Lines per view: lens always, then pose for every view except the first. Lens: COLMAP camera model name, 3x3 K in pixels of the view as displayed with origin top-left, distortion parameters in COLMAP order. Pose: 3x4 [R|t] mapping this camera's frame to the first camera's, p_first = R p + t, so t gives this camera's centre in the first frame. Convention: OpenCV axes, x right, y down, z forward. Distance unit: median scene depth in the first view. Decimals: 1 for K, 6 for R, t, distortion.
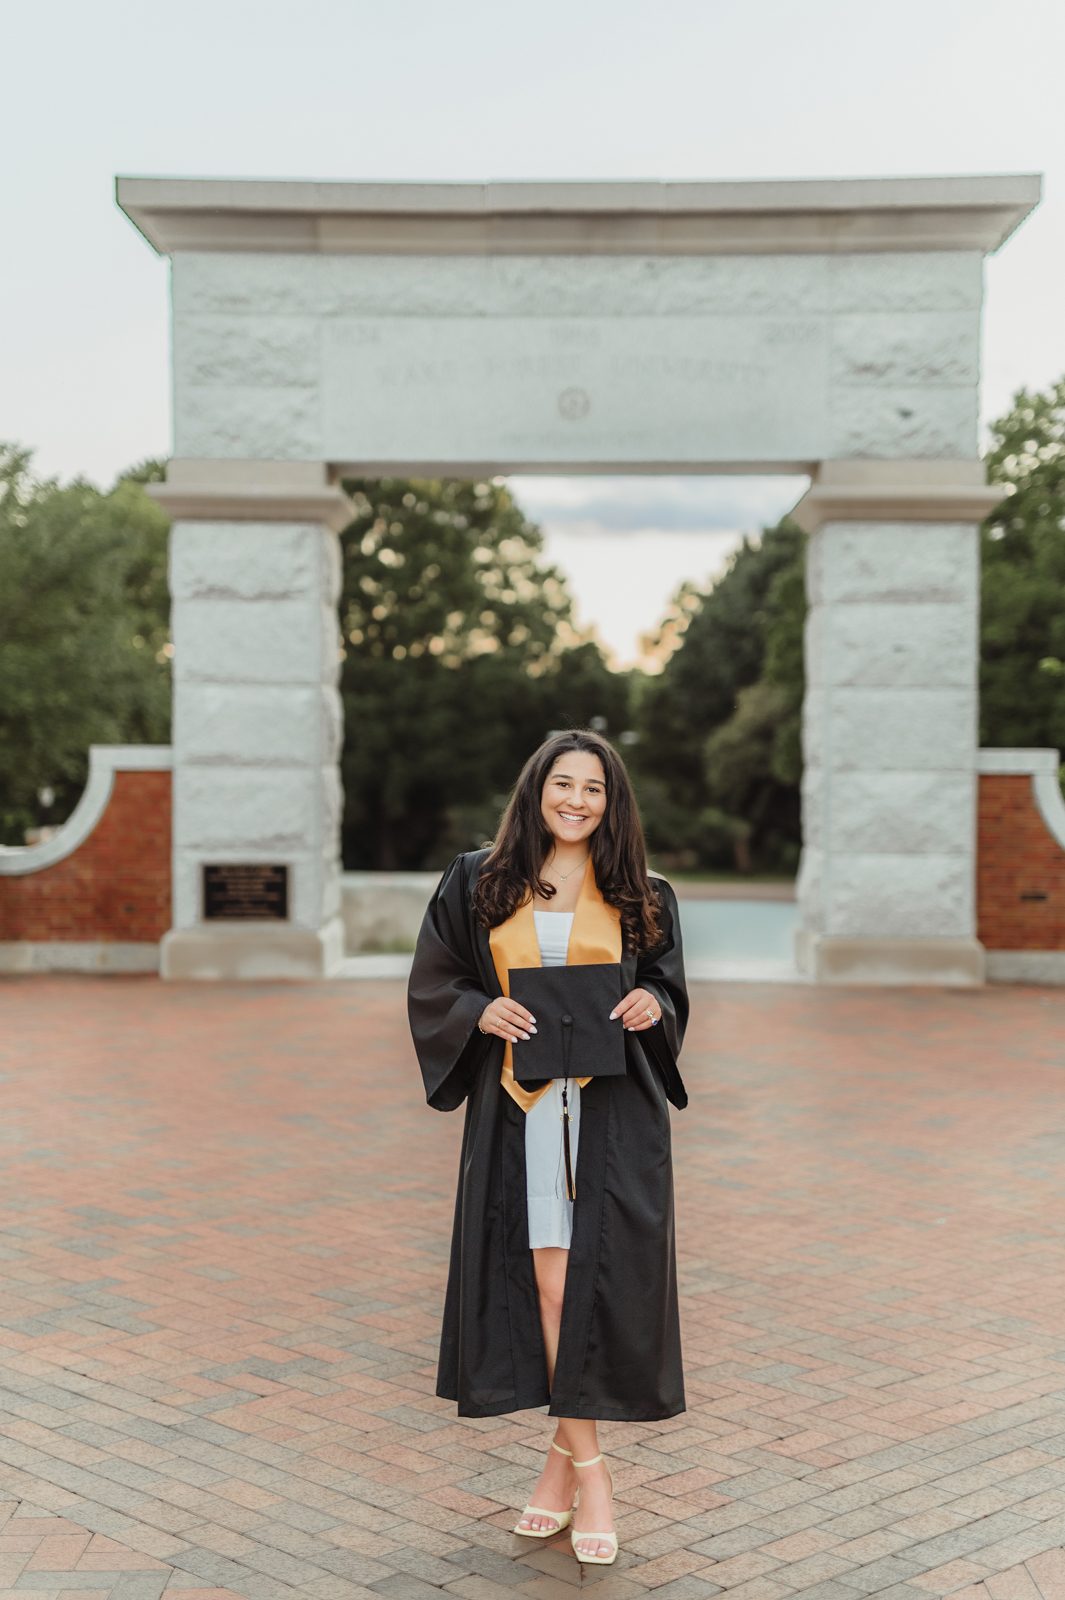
lens RADIAL K [[2266.0, 0, 532.5], [0, 2266.0, 800.0], [0, 0, 1]] dist [0.316442, -0.015955]
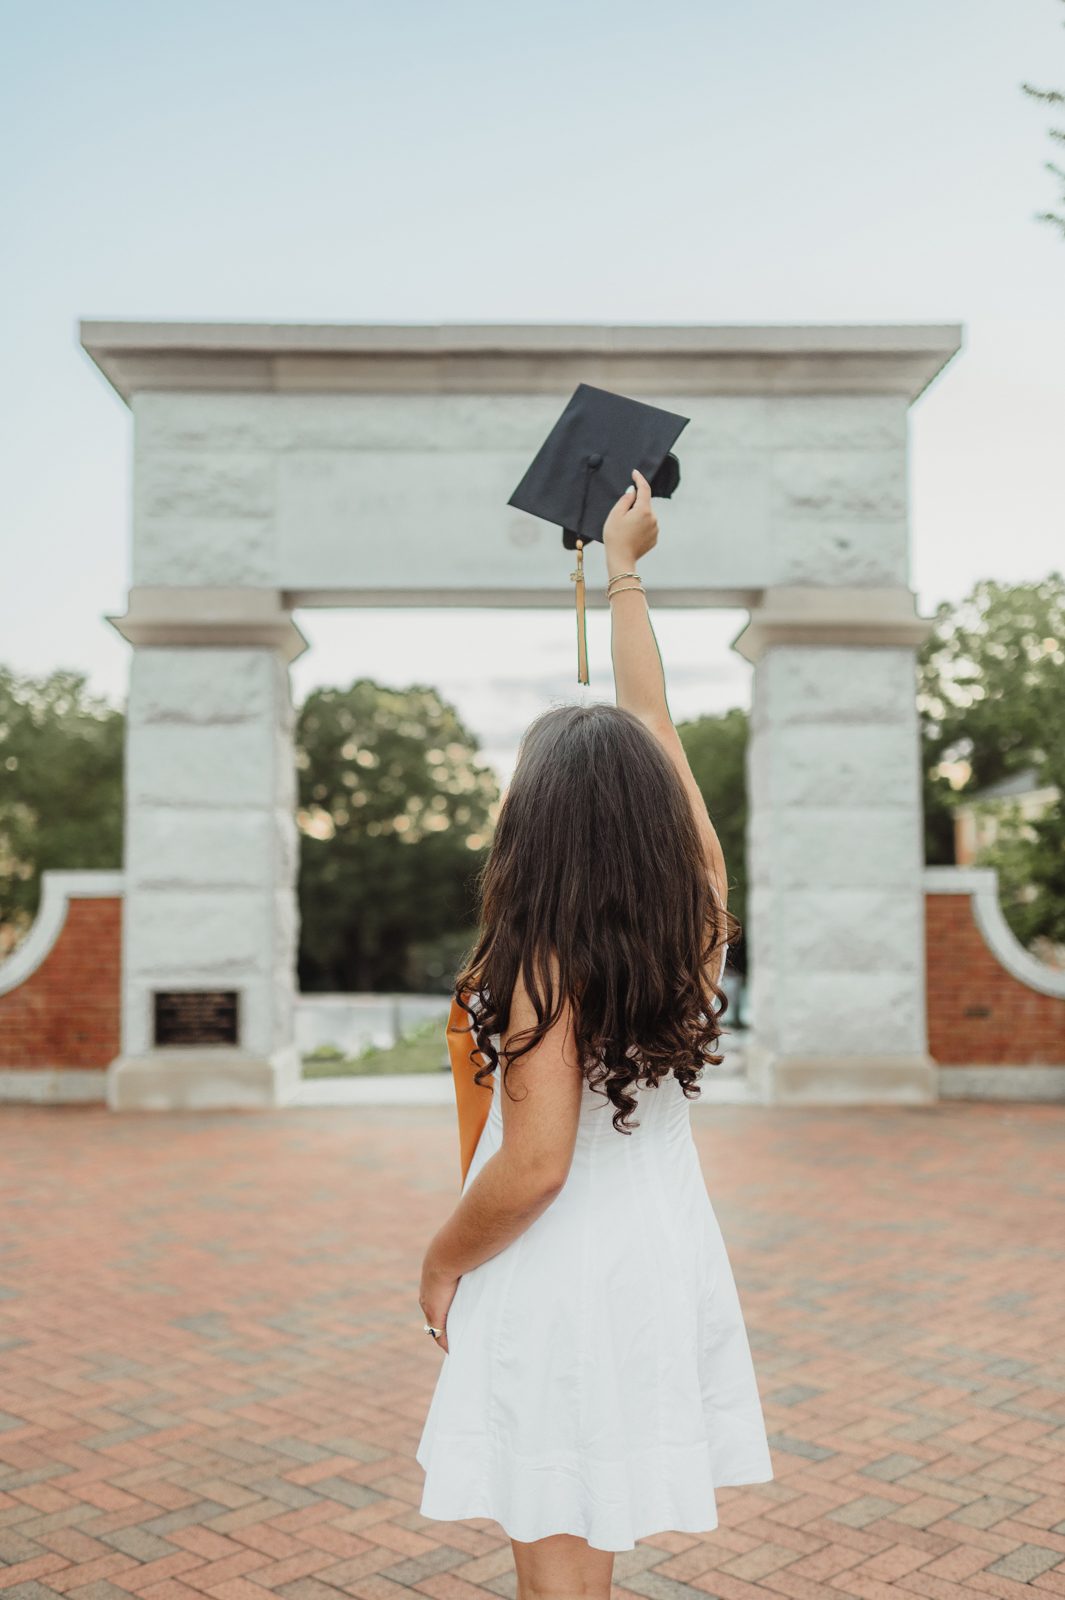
lens RADIAL K [[1670.8, 0, 532.8], [0, 1670.8, 789.2], [0, 0, 1]] dist [0.067210, -0.024086]
pose [[0.999321, -0.006965, 0.036173, -0.005783], [0.010187, 0.995922, -0.089644, 0.008334], [-0.035401, 0.089952, 0.995317, 0.262518]]
